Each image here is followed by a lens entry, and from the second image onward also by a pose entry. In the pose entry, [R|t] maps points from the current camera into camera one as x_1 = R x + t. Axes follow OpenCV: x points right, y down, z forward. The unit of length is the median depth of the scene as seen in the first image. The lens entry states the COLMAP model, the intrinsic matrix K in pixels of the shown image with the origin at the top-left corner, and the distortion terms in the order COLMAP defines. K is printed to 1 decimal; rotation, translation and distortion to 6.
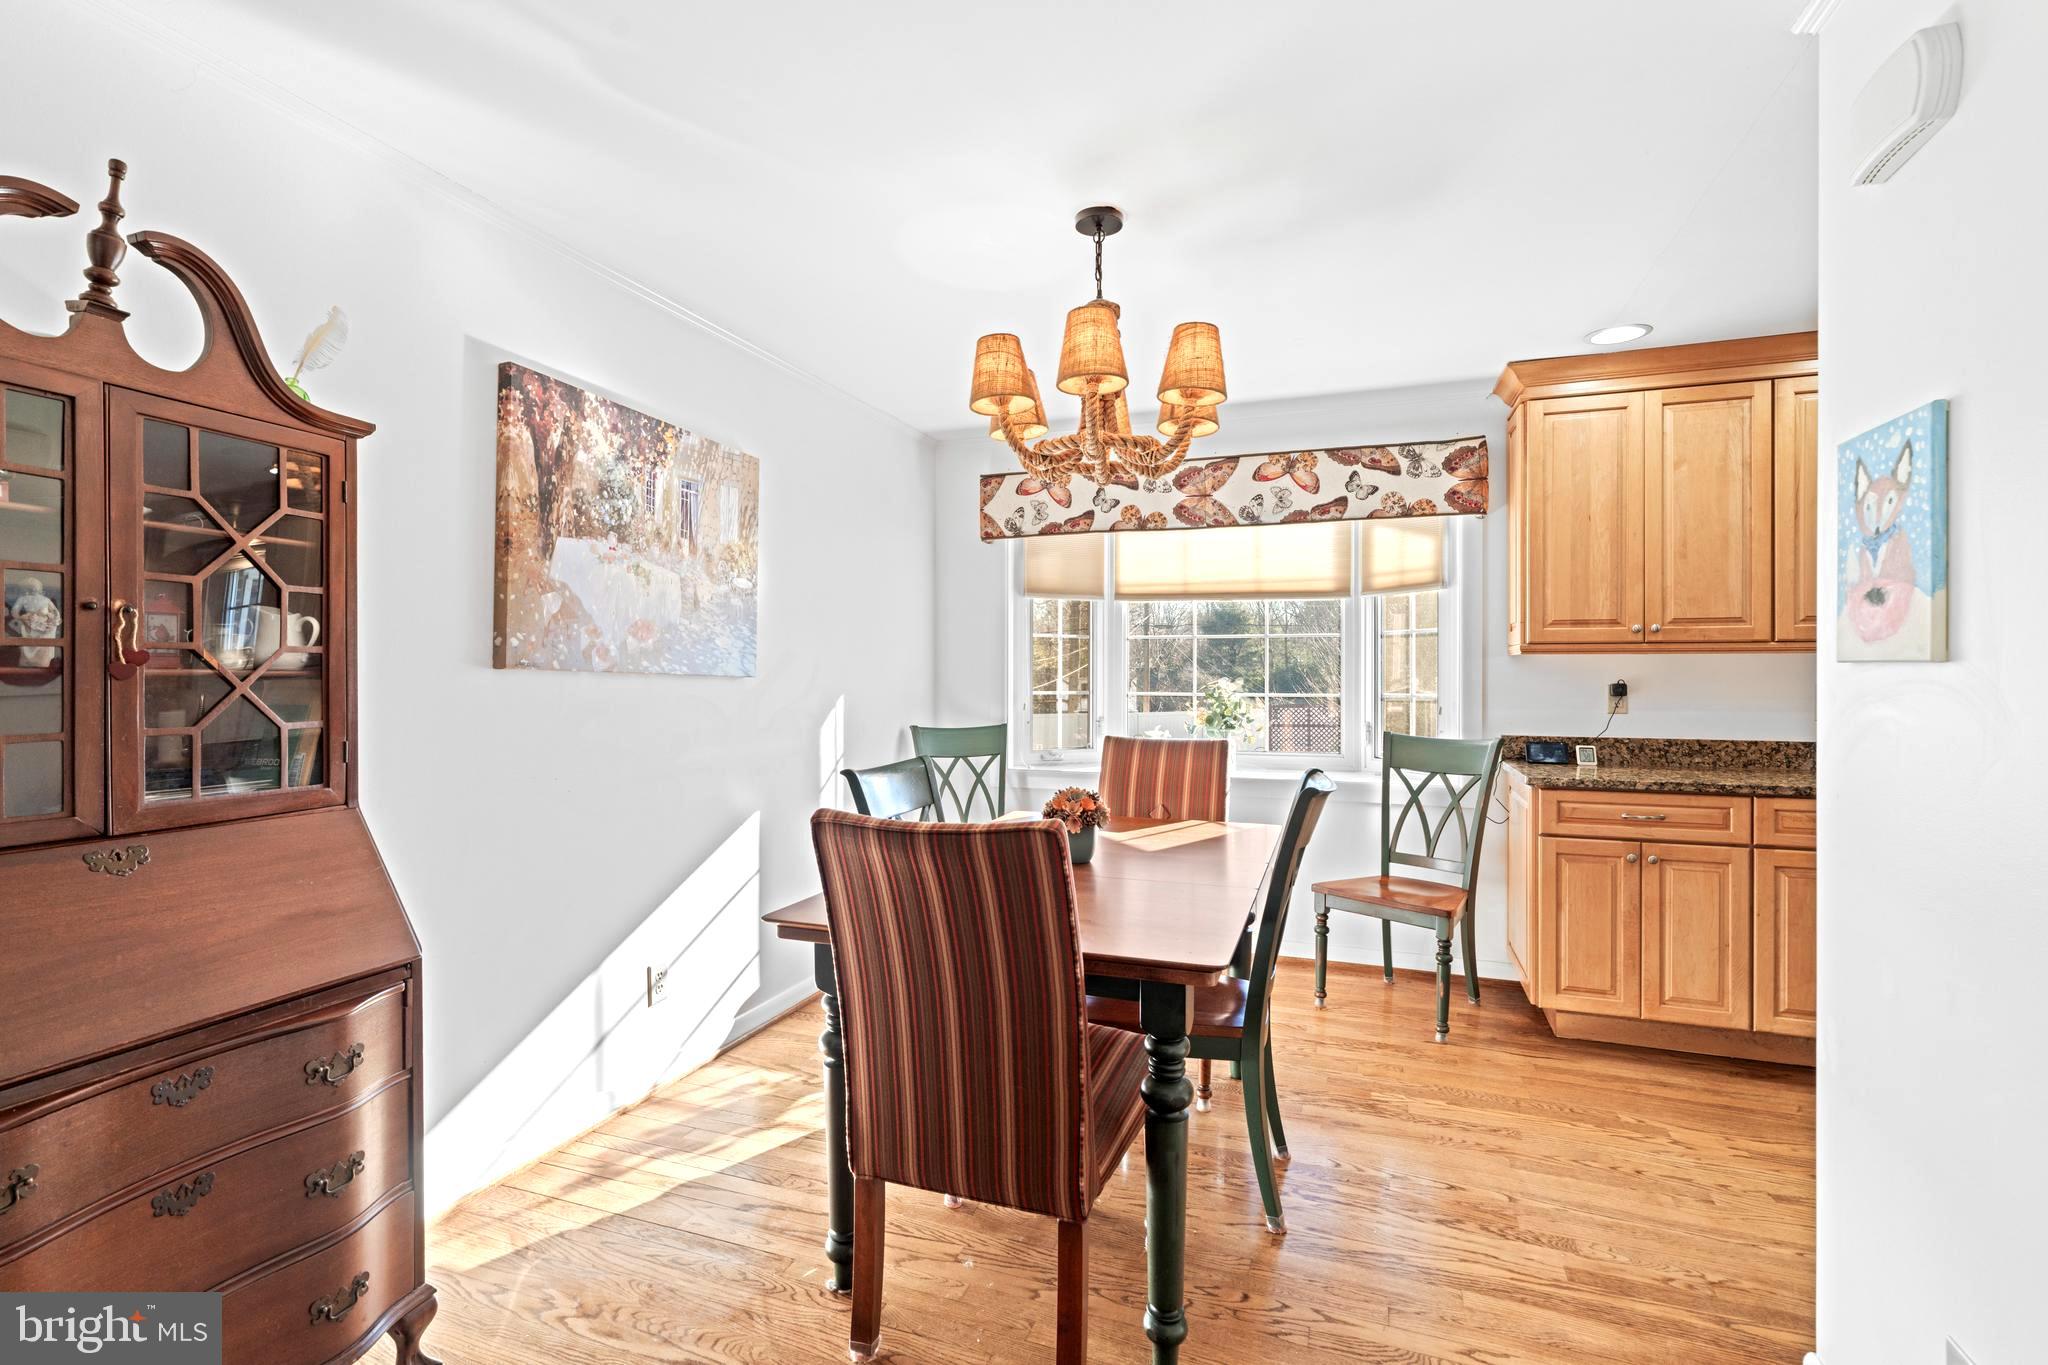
lens RADIAL K [[930.2, 0, 1025.0], [0, 930.2, 674.4], [0, 0, 1]] dist [0.001249, -0.002011]
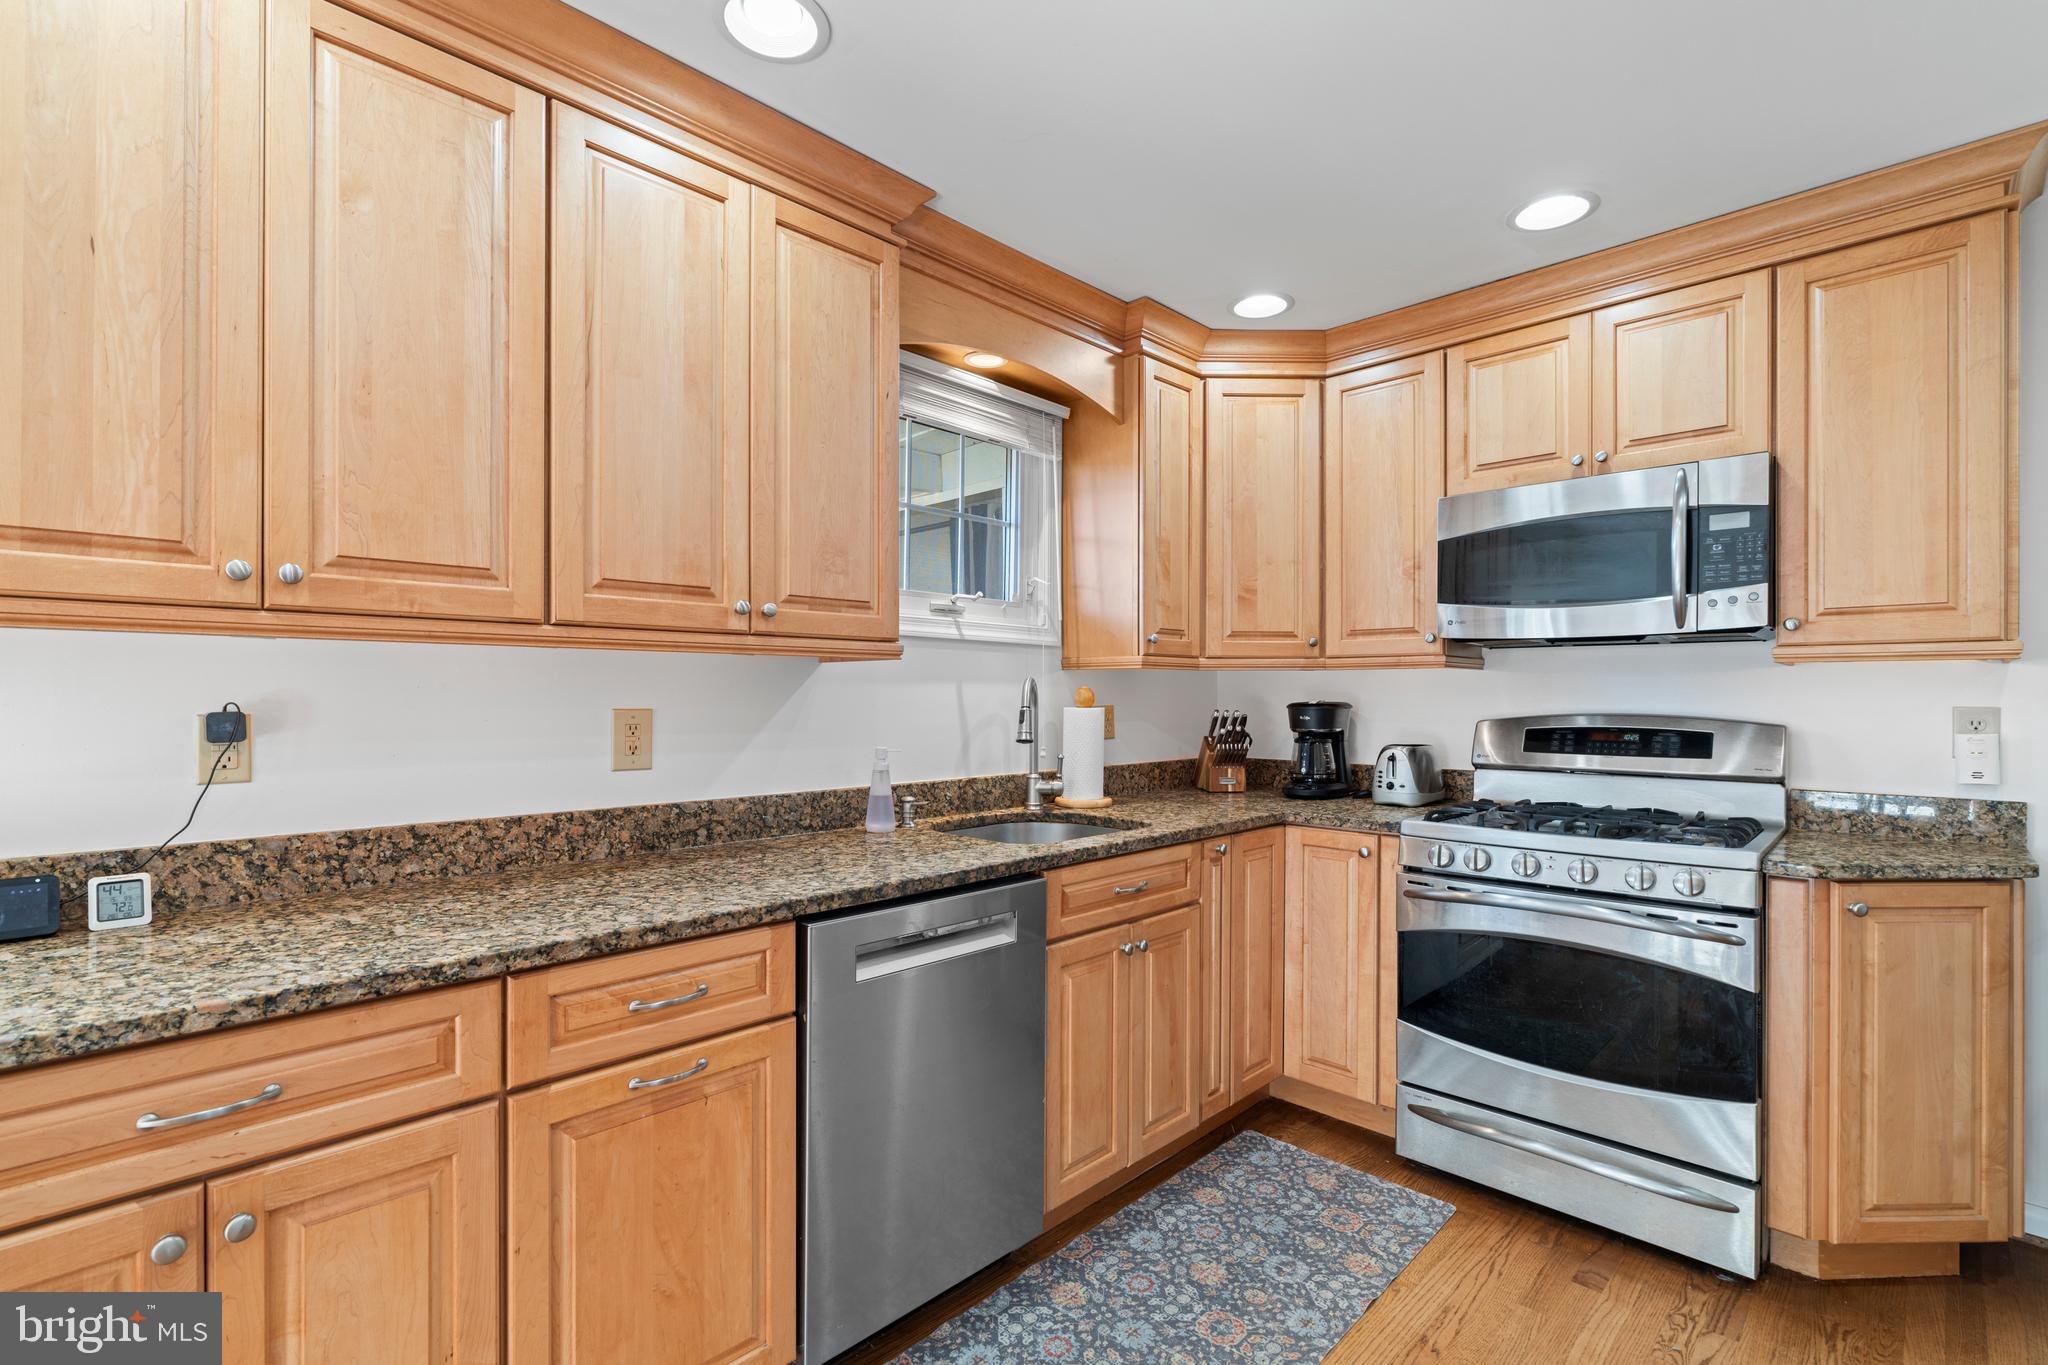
lens RADIAL K [[930.2, 0, 1023.6], [0, 930.2, 691.5], [0, 0, 1]] dist [0.001249, -0.002011]
pose [[0.410223, 0.002591, 0.911982, 0.490344], [0.001191, 0.999994, -0.003377, 0.003131], [-0.911985, 0.002472, 0.410217, 0.607781]]
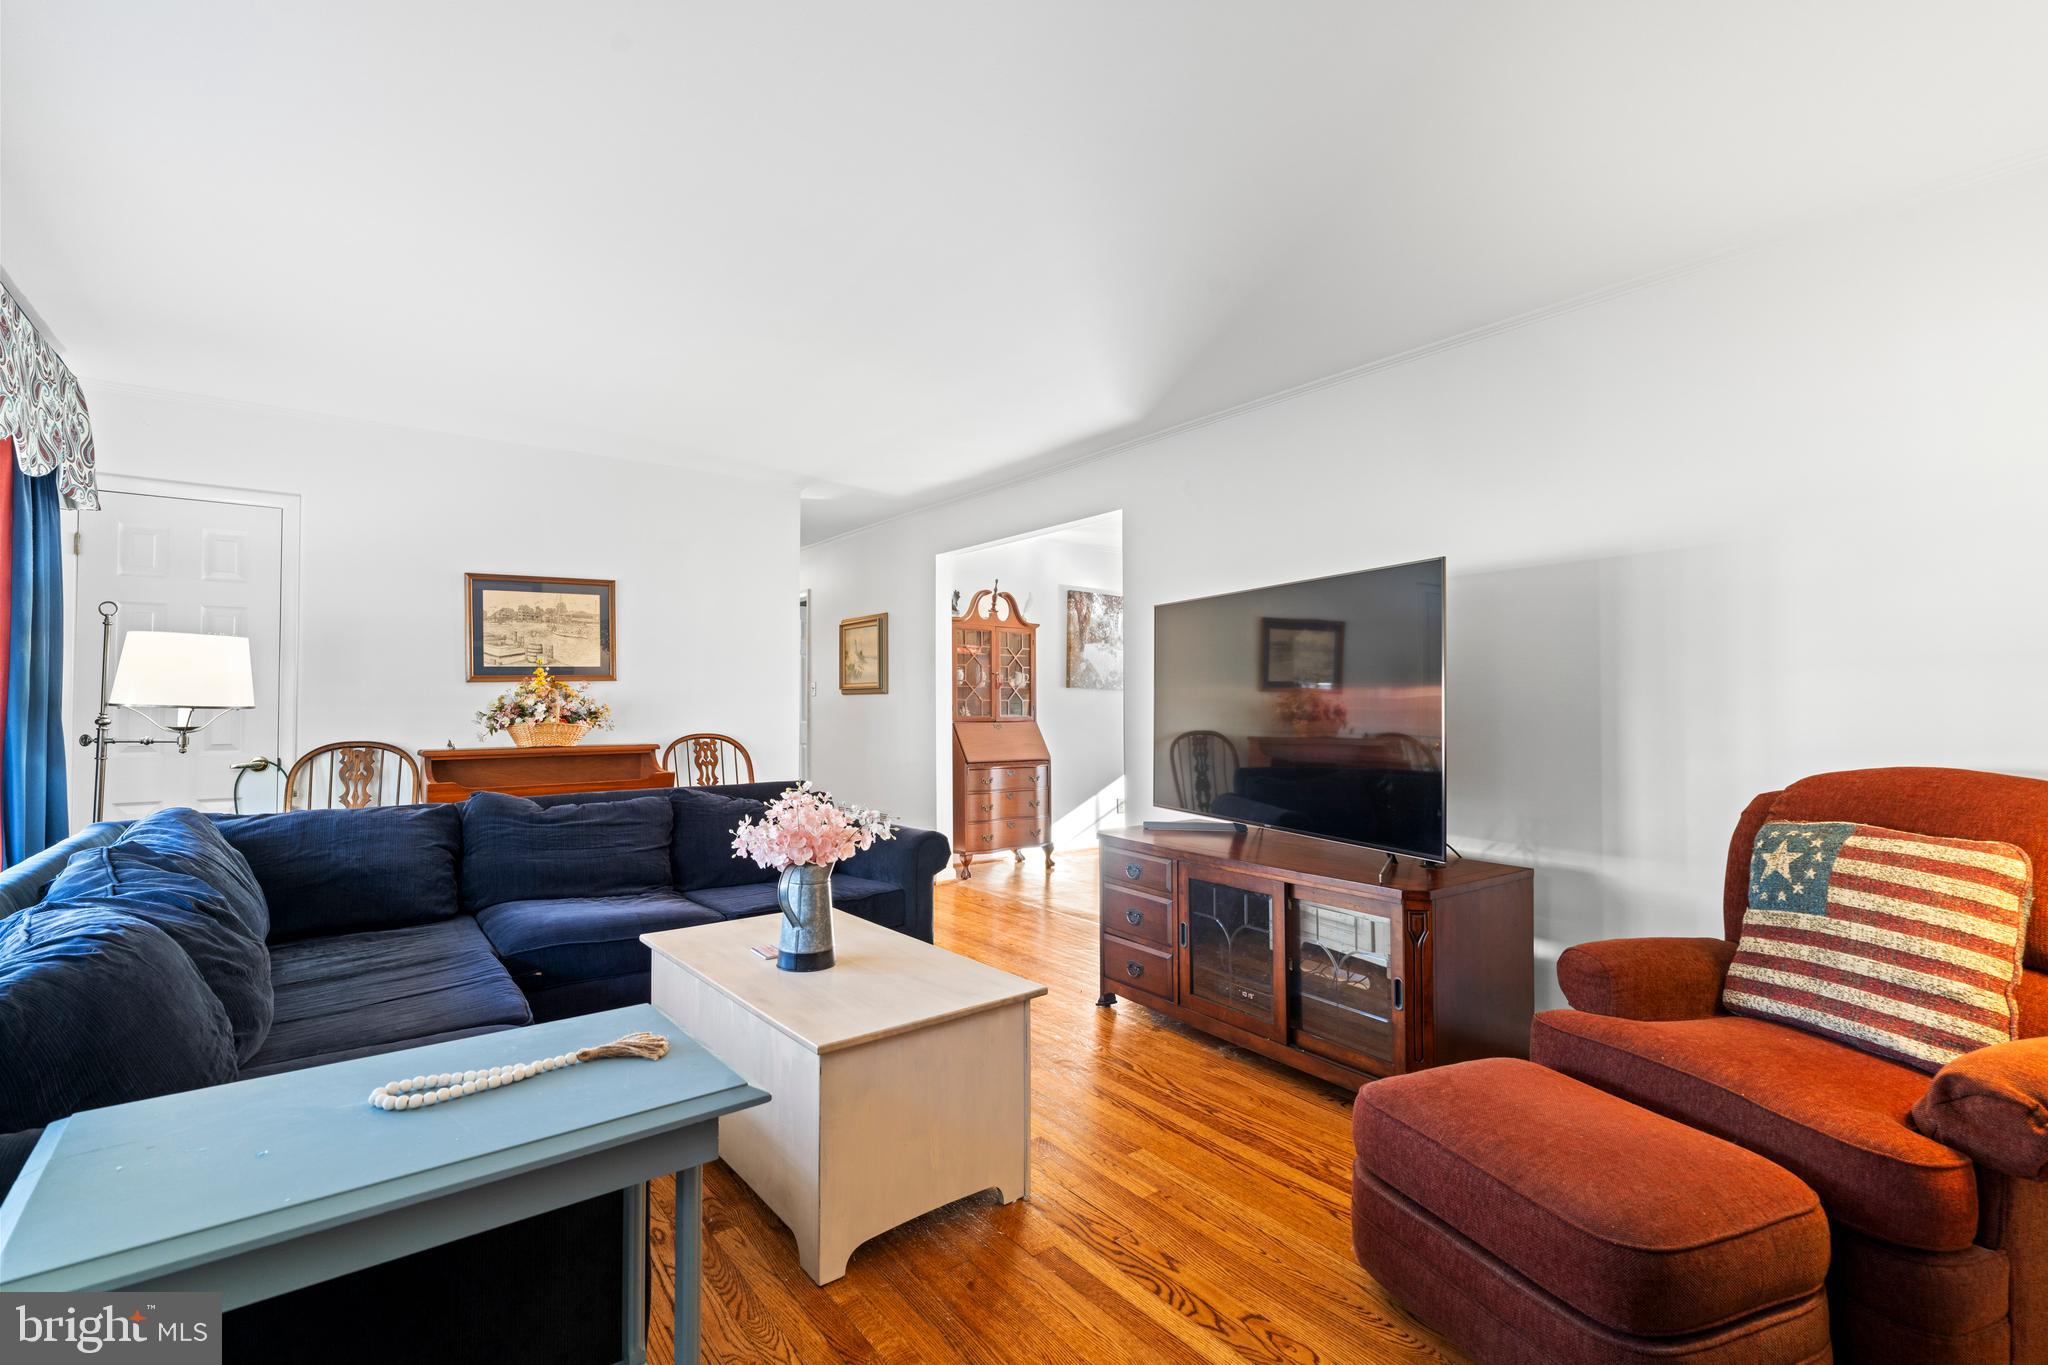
lens RADIAL K [[930.2, 0, 1053.9], [0, 930.2, 675.9], [0, 0, 1]] dist [0.001249, -0.002011]
pose [[0.858603, -0.019458, -0.512271, 0.773511], [0.003303, 0.999469, -0.032428, 0.042488], [0.512630, 0.026151, 0.858211, -1.327967]]
